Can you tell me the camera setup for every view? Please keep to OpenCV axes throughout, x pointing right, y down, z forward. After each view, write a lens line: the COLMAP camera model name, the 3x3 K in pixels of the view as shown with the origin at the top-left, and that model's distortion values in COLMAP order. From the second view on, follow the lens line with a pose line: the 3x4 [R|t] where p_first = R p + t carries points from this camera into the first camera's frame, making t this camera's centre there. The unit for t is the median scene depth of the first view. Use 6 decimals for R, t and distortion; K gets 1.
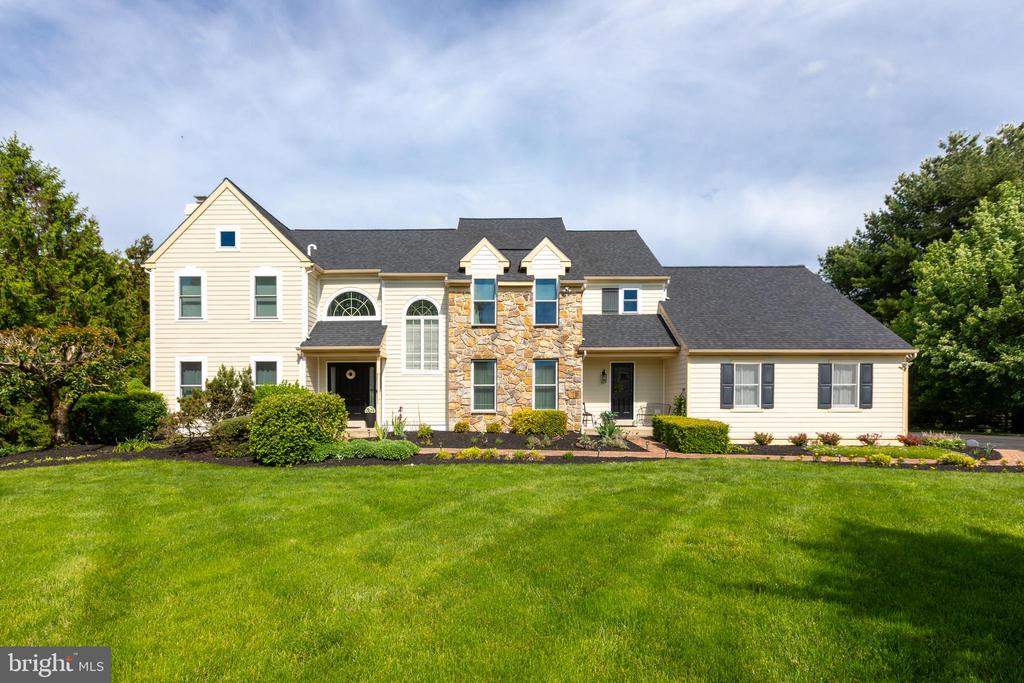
lens RADIAL K [[500.1, 0, 525.6], [0, 500.1, 391.7], [0, 0, 1]] dist [0.001411, -0.000085]
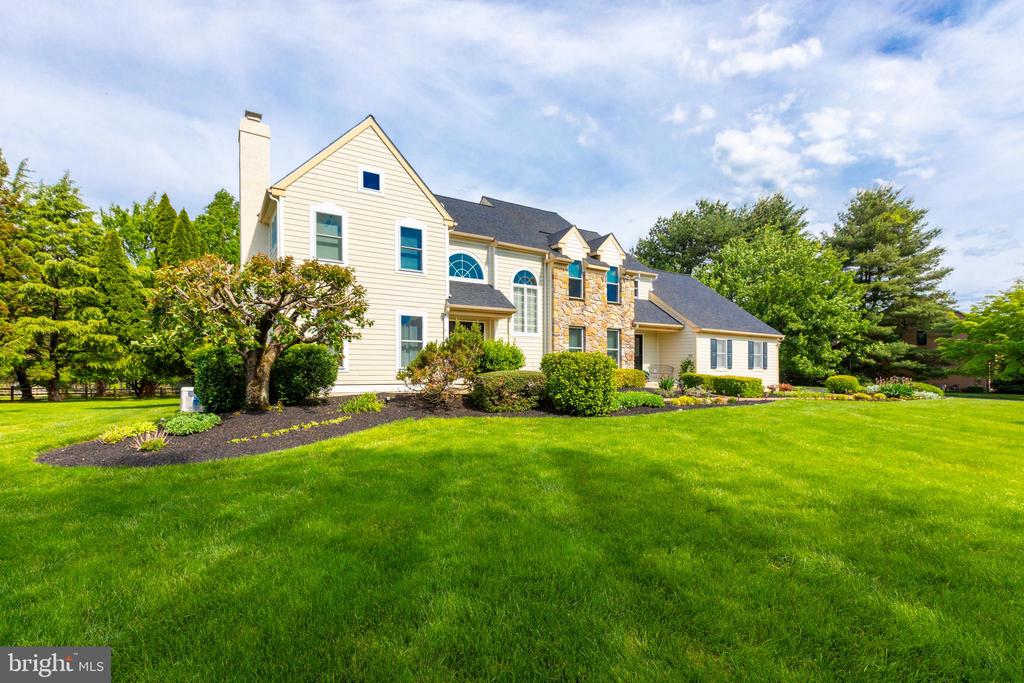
lens RADIAL K [[460.5, 0, 521.8], [0, 460.5, 360.1], [0, 0, 1]] dist [-0.004472, -0.000344]
pose [[0.844554, 0.017373, 0.535188, -0.786382], [-0.018508, 0.999823, -0.003251, 0.022450], [-0.535150, -0.007160, 0.844727, 0.128516]]
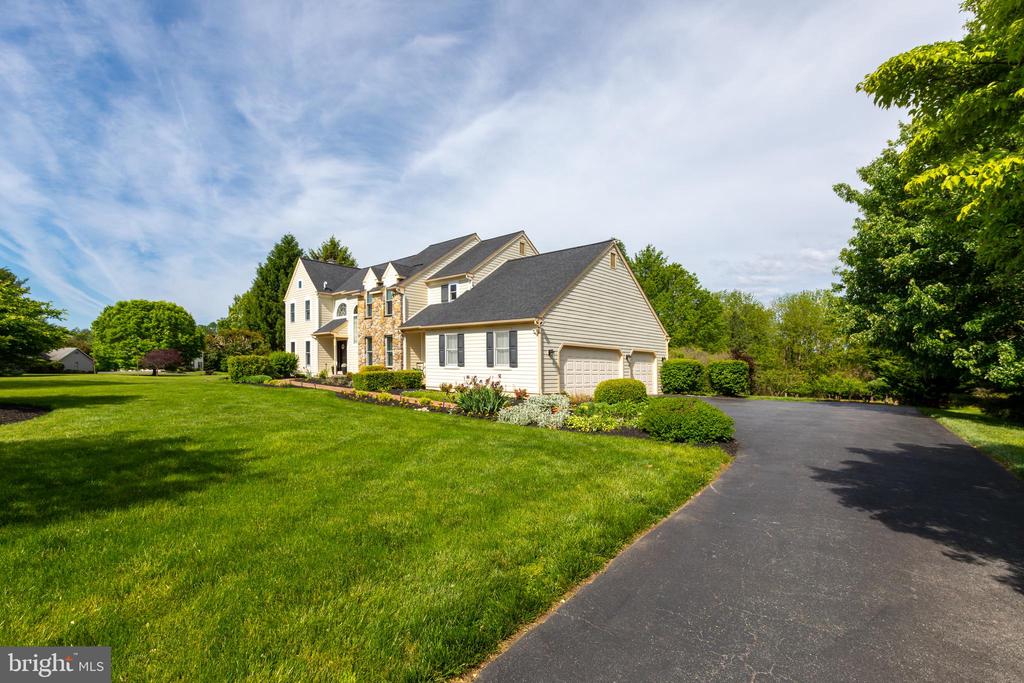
lens RADIAL K [[451.6, 0, 512.0], [0, 451.6, 341.5], [0, 0, 1]] dist [0.000333, -0.000439]
pose [[0.743200, -0.024820, -0.668609, 1.347189], [0.004842, 0.999485, -0.031721, 0.004909], [0.669052, 0.020337, 0.742937, 0.159634]]
